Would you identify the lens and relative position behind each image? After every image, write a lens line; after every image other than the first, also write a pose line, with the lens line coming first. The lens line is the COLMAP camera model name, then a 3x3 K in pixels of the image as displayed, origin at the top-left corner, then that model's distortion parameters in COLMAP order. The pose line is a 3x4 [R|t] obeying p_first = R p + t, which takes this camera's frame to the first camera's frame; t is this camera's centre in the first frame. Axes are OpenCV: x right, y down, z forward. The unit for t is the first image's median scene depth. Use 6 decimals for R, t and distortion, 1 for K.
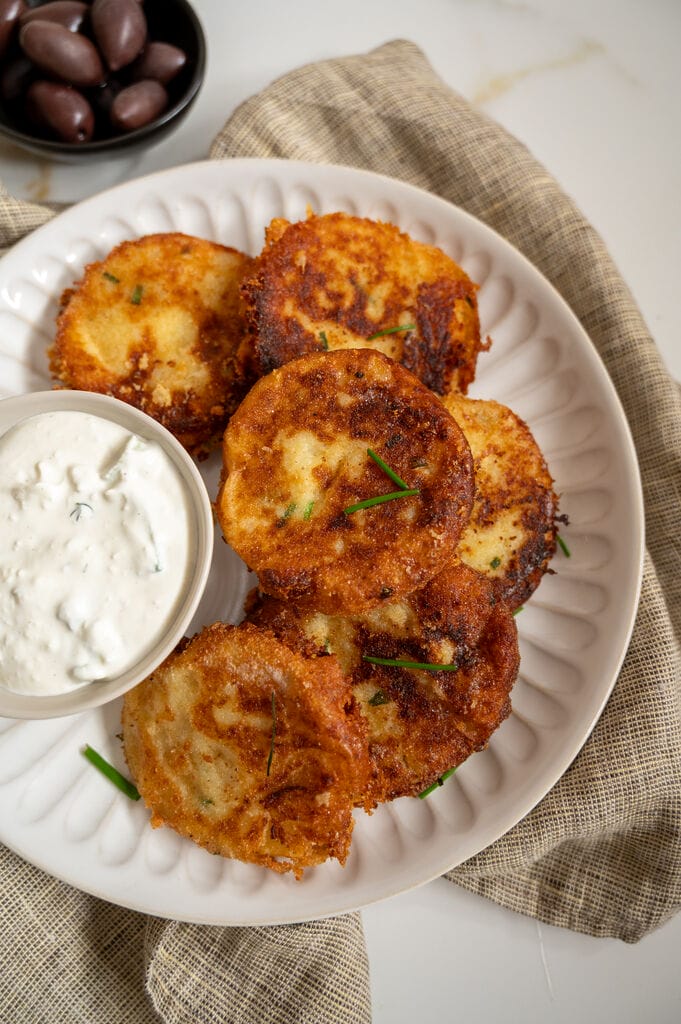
lens RADIAL K [[764.9, 0, 356.3], [0, 764.9, 512.4], [0, 0, 1]] dist [-0.004194, -0.004032]
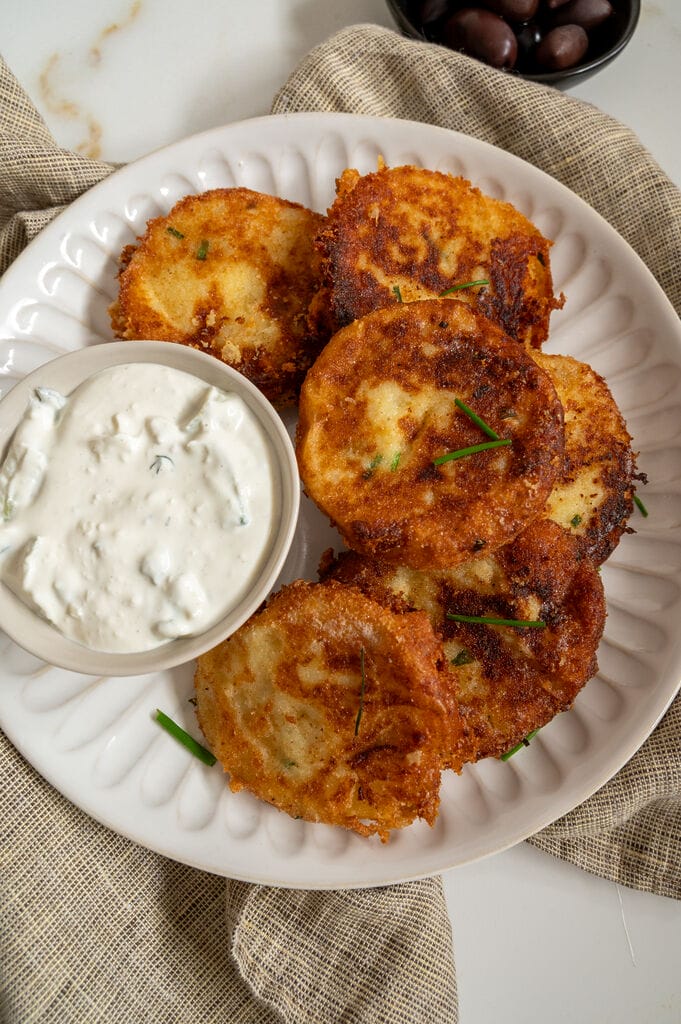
lens RADIAL K [[758.0, 0, 350.5], [0, 758.0, 527.1], [0, 0, 1]] dist [-0.007404, 0.000039]
pose [[0.999888, -0.005568, 0.013896, -0.127179], [0.005502, 0.999973, 0.004804, 0.071311], [-0.013922, -0.004727, 0.999892, 0.035583]]
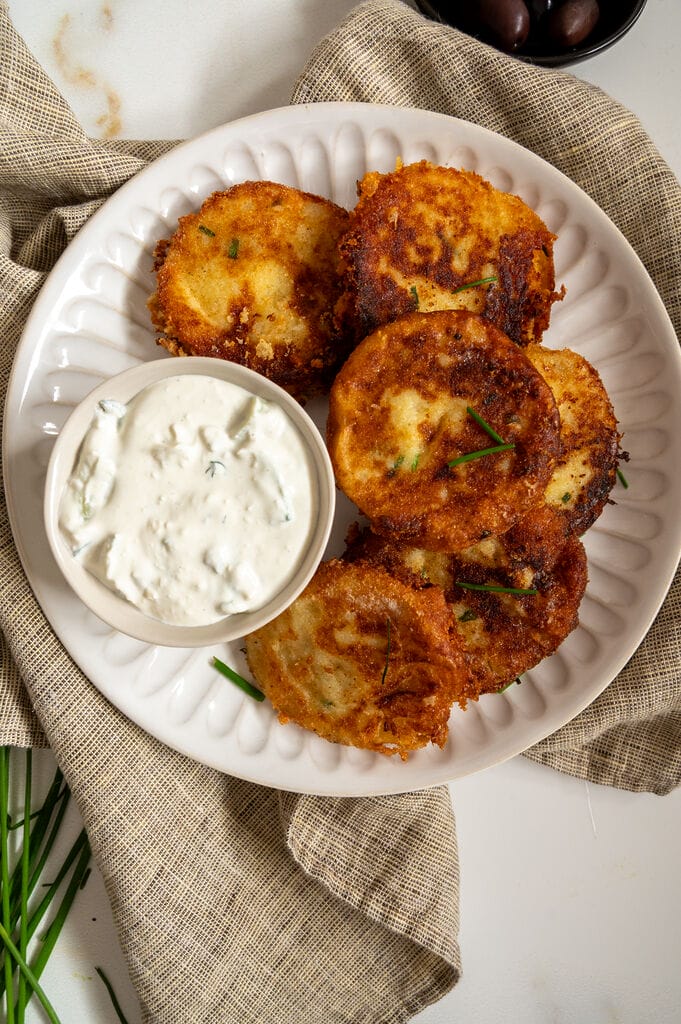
lens RADIAL K [[758.0, 0, 350.5], [0, 758.0, 527.1], [0, 0, 1]] dist [-0.007404, 0.000039]
pose [[0.999184, -0.023150, 0.033082, -0.188993], [0.015931, 0.978877, 0.203830, -0.133885], [-0.037102, -0.203137, 0.978447, -0.111614]]
